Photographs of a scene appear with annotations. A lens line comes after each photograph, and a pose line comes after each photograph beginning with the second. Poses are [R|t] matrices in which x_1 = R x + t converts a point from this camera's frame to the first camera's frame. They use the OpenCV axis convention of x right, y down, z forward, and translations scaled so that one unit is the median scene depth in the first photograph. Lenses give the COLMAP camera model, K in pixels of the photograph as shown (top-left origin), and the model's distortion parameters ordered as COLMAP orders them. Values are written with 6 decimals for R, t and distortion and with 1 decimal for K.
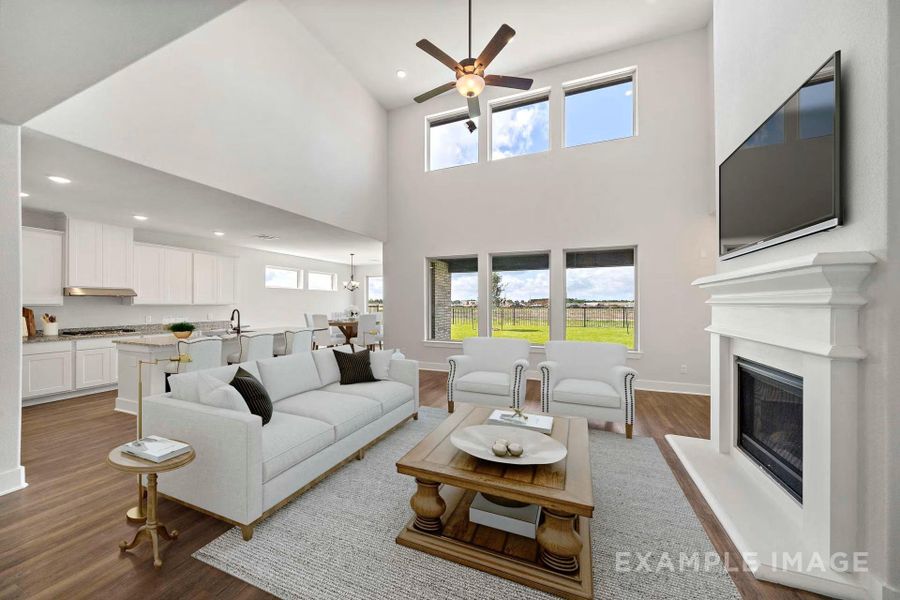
lens RADIAL K [[318.9, 0, 448.7], [0, 318.9, 300.8], [0, 0, 1]] dist [0.002756, -0.000258]
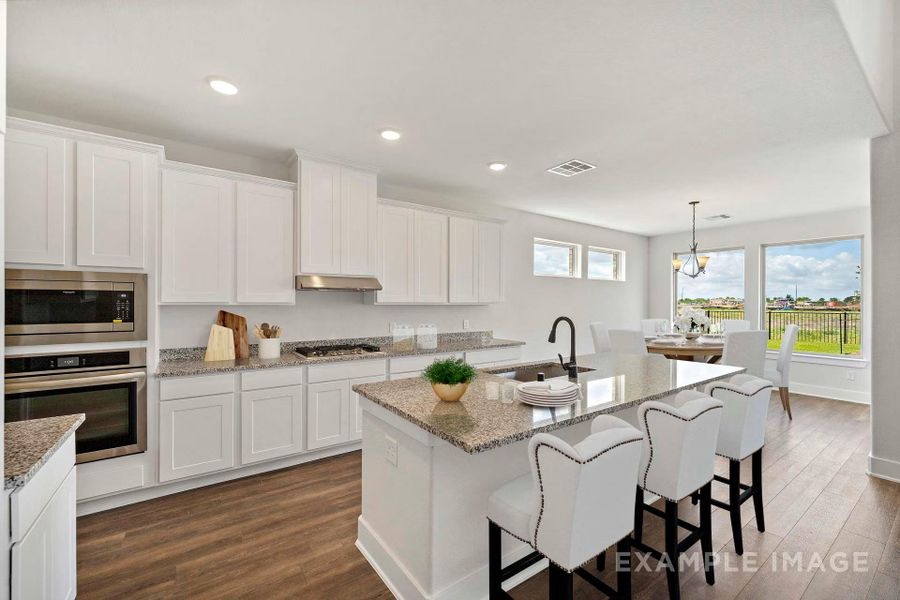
lens RADIAL K [[375.6, 0, 451.0], [0, 375.6, 302.0], [0, 0, 1]] dist [-0.002895, 0.000172]
pose [[0.850188, 0.001294, -0.526478, -0.433689], [0.002841, 0.999971, 0.007047, 0.003457], [0.526472, -0.007487, 0.850160, 0.413451]]
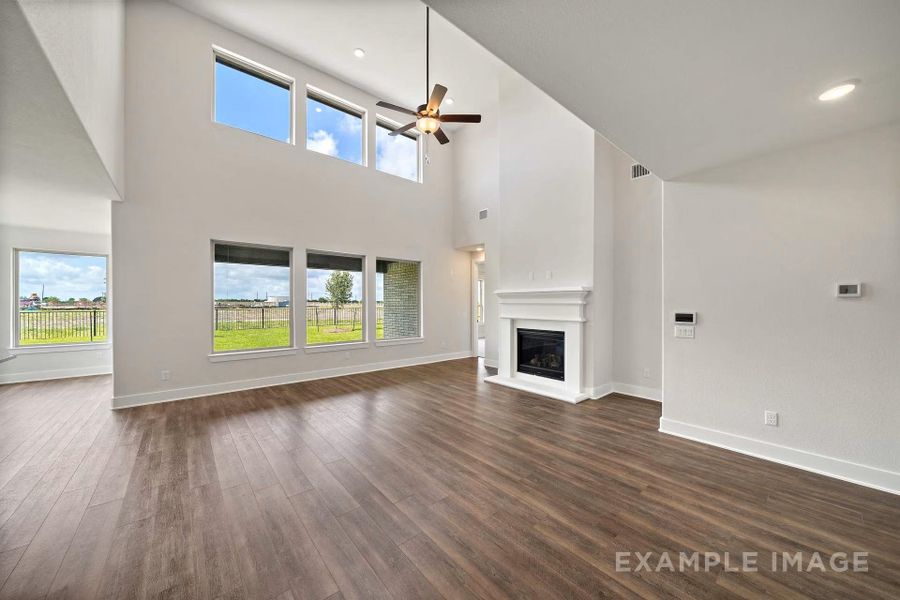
lens RADIAL K [[318.9, 0, 450.0], [0, 318.9, 305.5], [0, 0, 1]] dist [0.002756, -0.000258]
pose [[0.458106, -0.004665, 0.888886, -0.493999], [-0.010312, 0.999891, 0.010563, 0.002340], [-0.888838, -0.014005, 0.458008, 0.188221]]
